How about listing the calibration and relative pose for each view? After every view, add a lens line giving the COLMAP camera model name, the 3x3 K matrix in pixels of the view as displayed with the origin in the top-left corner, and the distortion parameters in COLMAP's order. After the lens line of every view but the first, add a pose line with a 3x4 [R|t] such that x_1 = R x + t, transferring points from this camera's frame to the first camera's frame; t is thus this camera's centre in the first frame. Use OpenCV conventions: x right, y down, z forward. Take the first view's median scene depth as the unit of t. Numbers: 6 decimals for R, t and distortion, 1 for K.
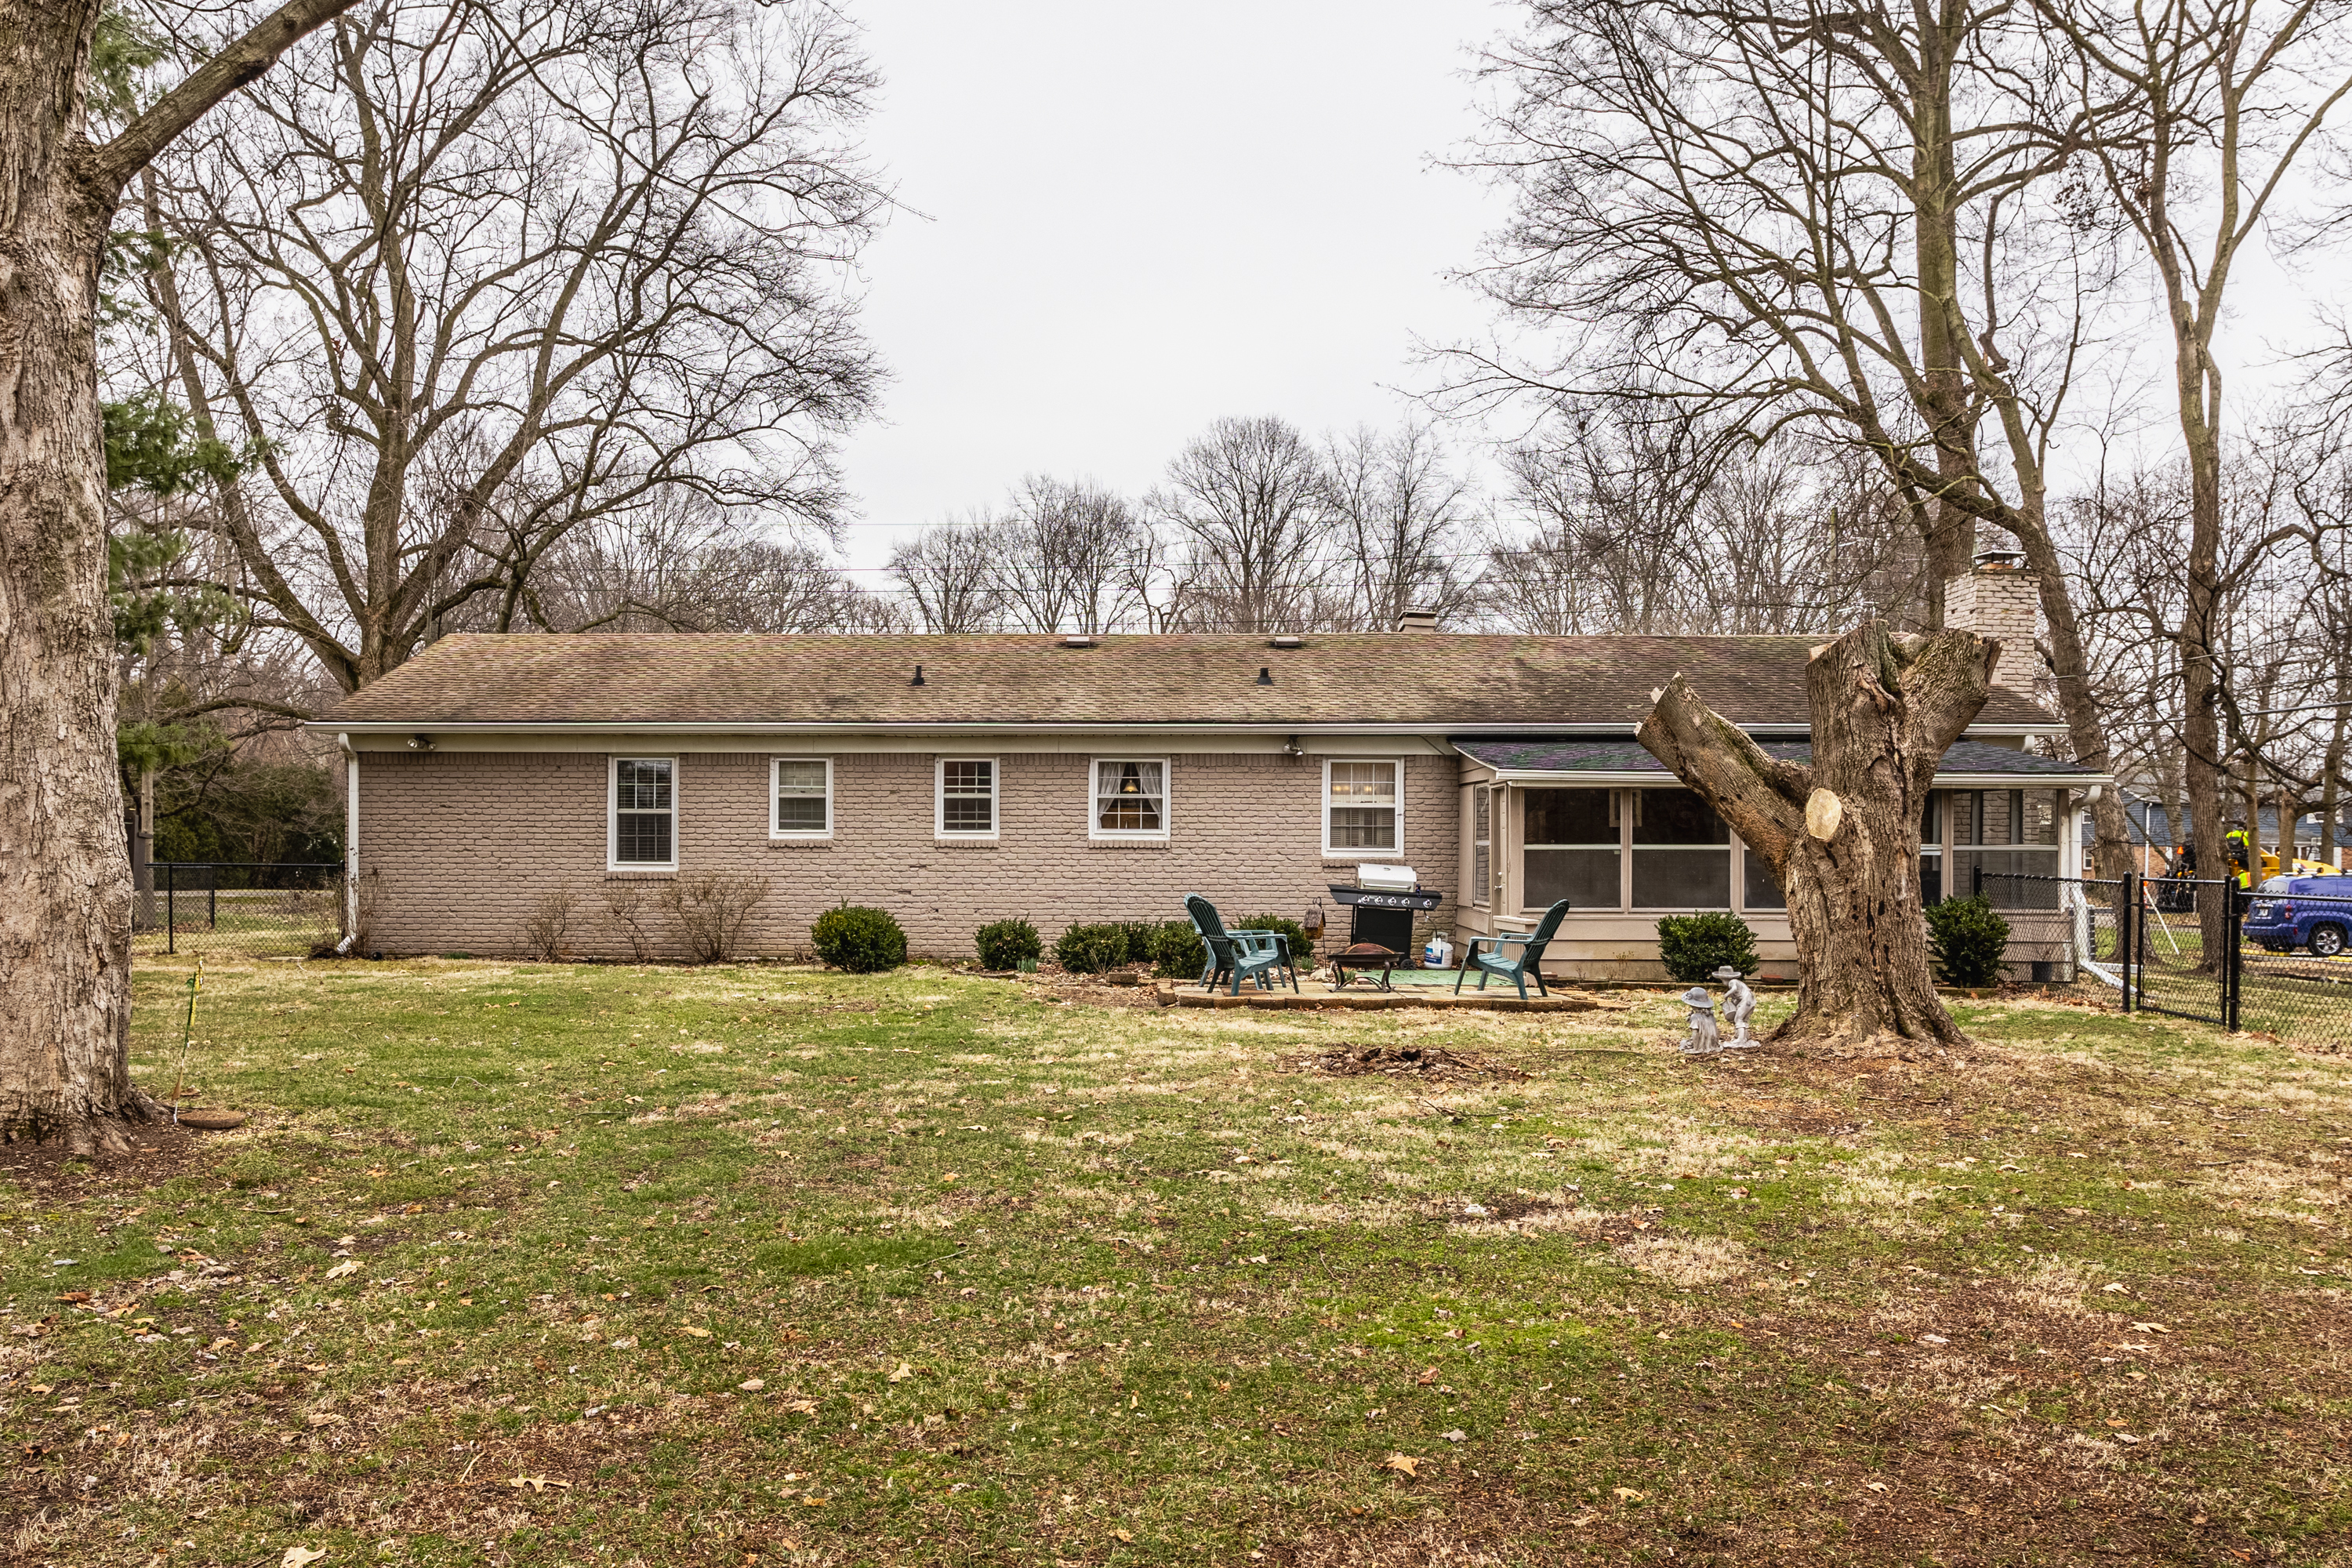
lens RADIAL K [[1596.1, 0, 1176.0], [0, 1596.1, 784.0], [0, 0, 1]] dist [-0.044287, 0.057673]
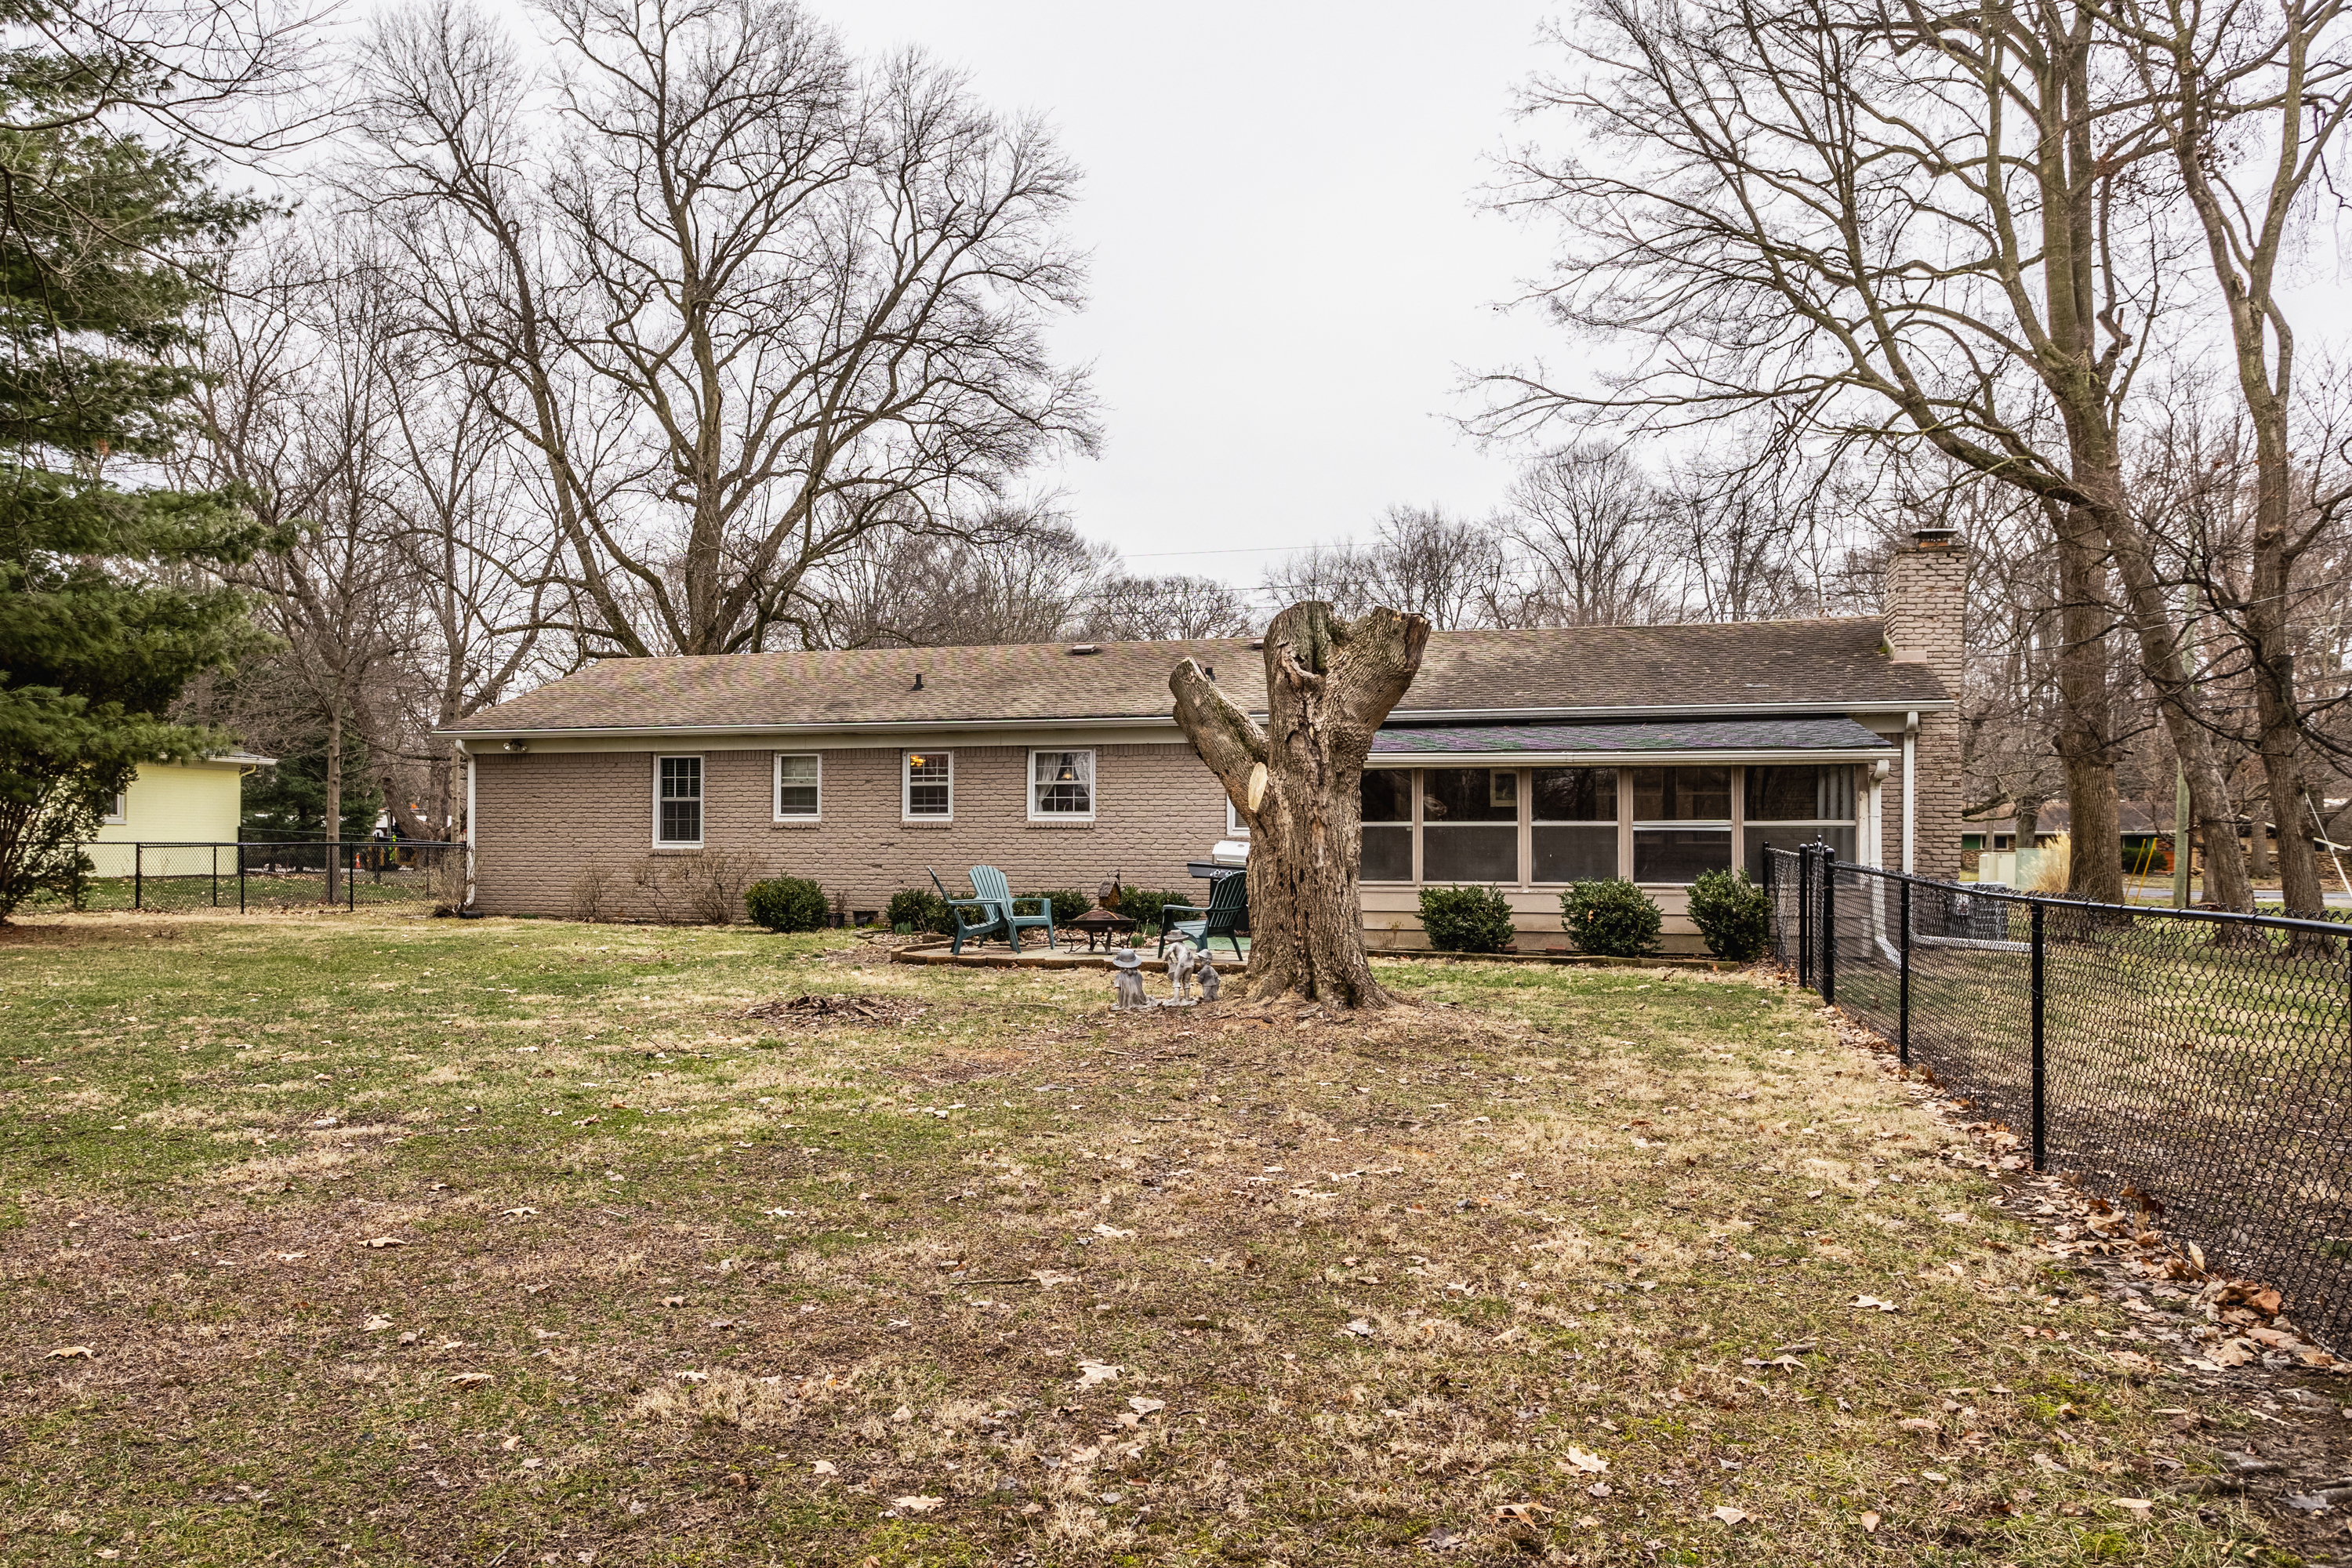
lens RADIAL K [[1405.6, 0, 1175.4], [0, 1405.6, 762.1], [0, 0, 1]] dist [-0.034639, 0.040403]
pose [[0.975183, -0.014026, -0.220956, 0.272642], [0.011421, 0.999849, -0.013063, 0.006902], [0.221106, 0.010215, 0.975196, 0.036954]]
